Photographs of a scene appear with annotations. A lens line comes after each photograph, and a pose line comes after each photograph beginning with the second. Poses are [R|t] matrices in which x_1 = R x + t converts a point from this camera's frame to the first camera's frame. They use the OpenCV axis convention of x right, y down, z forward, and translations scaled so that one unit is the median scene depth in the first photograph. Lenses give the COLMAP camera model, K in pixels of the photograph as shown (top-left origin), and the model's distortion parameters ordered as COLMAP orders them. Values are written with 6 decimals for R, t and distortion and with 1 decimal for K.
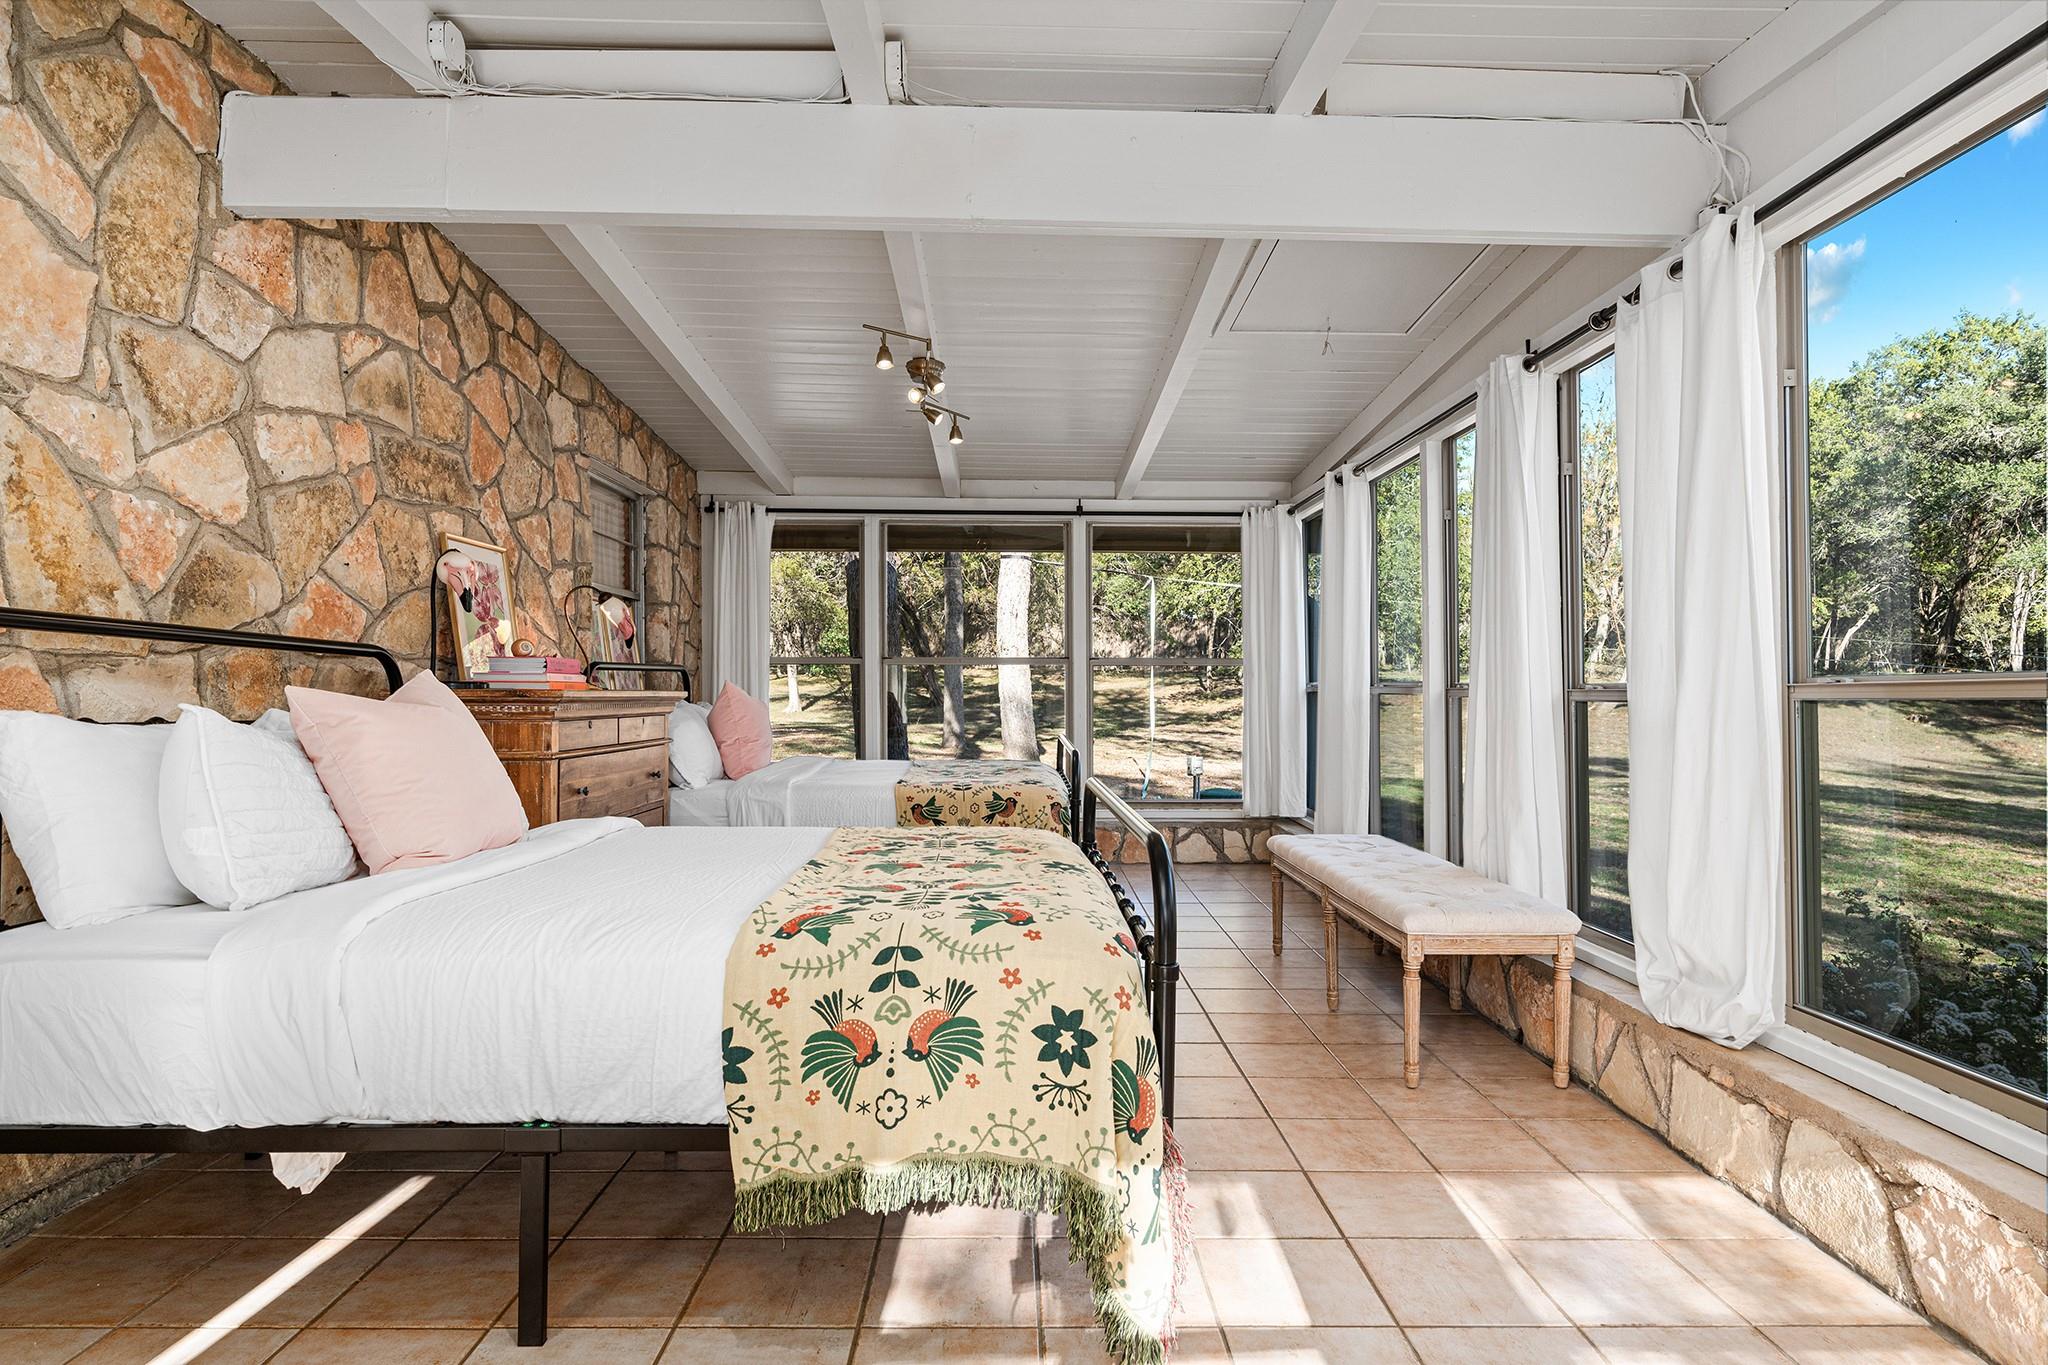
lens RADIAL K [[1109.3, 0, 1025.6], [0, 1109.3, 681.7], [0, 0, 1]] dist [0.000414, 0.000333]
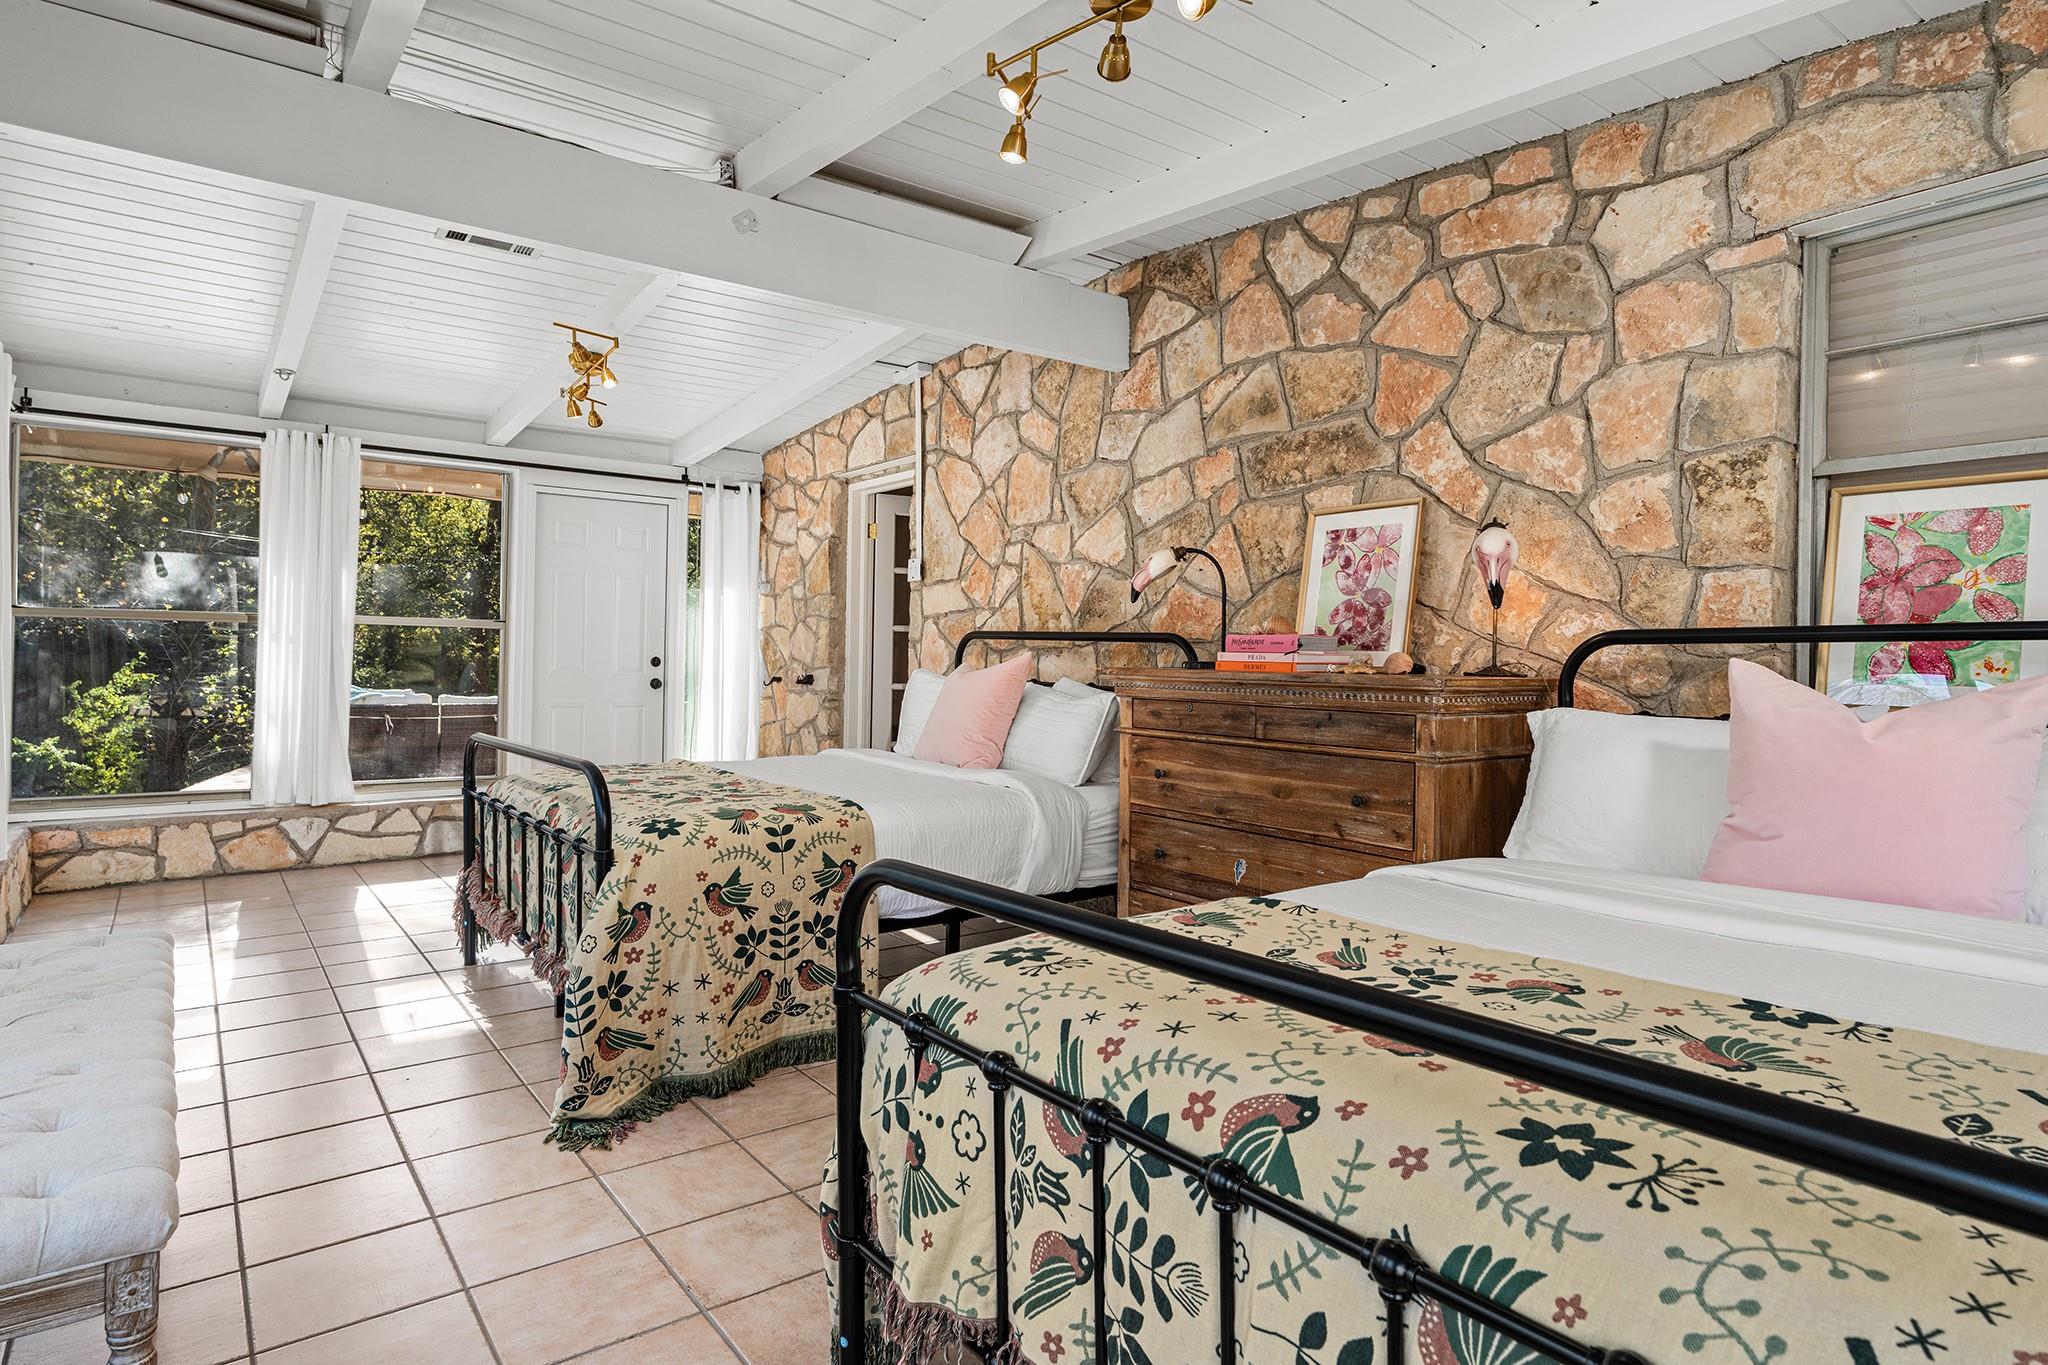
lens RADIAL K [[1109.3, 0, 1023.8], [0, 1109.3, 667.9], [0, 0, 1]] dist [0.000414, 0.000333]
pose [[-0.805736, -0.012026, -0.592153, 0.342441], [-0.014629, 0.999893, -0.000401, 0.011407], [0.592095, 0.008339, -0.805825, 2.152495]]
